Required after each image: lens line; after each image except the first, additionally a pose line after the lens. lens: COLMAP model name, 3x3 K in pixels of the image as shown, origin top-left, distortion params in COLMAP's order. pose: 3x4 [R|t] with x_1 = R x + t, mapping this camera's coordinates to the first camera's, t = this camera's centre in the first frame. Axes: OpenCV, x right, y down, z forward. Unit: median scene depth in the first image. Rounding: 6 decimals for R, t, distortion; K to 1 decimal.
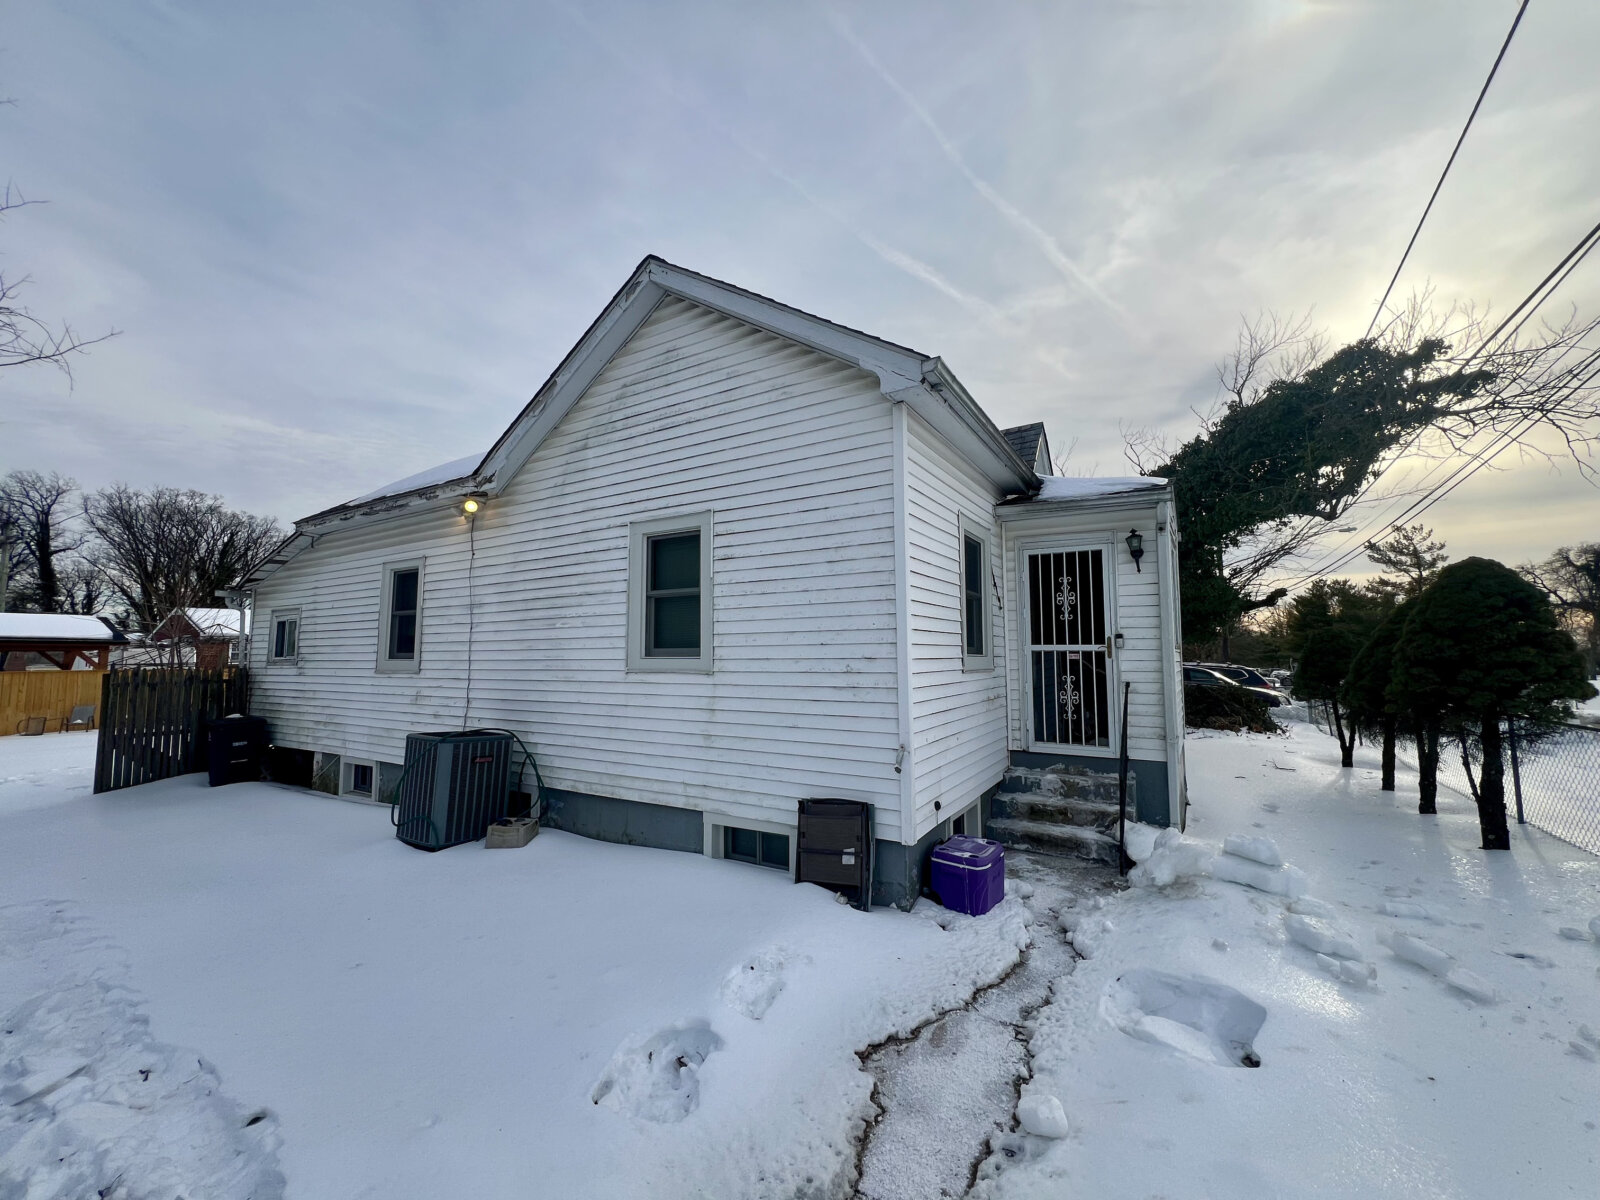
lens RADIAL K [[641.4, 0, 800.0], [0, 641.4, 600.0], [0, 0, 1]] dist [0.000932, -0.000520]
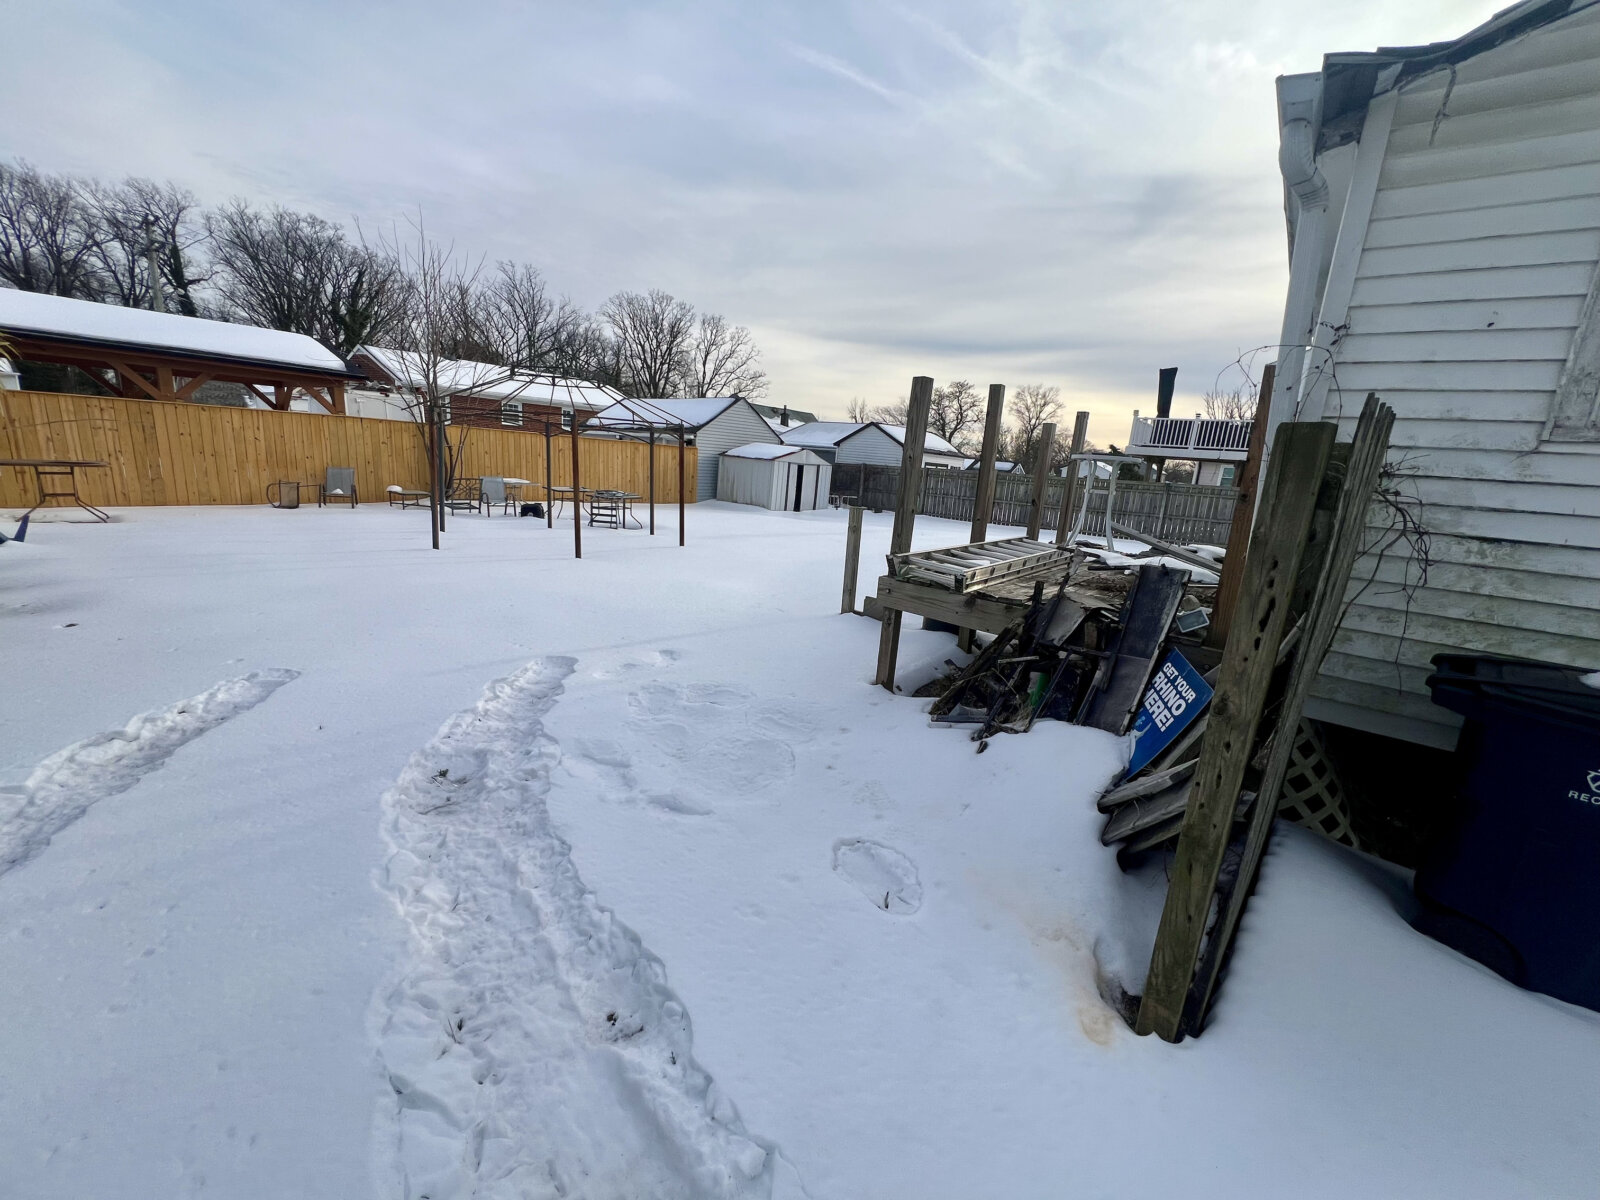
lens RADIAL K [[641.4, 0, 800.0], [0, 641.4, 600.0], [0, 0, 1]] dist [0.000932, -0.000520]
pose [[0.989188, 0.105186, -0.102191, -0.150707], [-0.069219, 0.949193, 0.306986, 0.015154], [0.129289, -0.296594, 0.946212, 0.104121]]
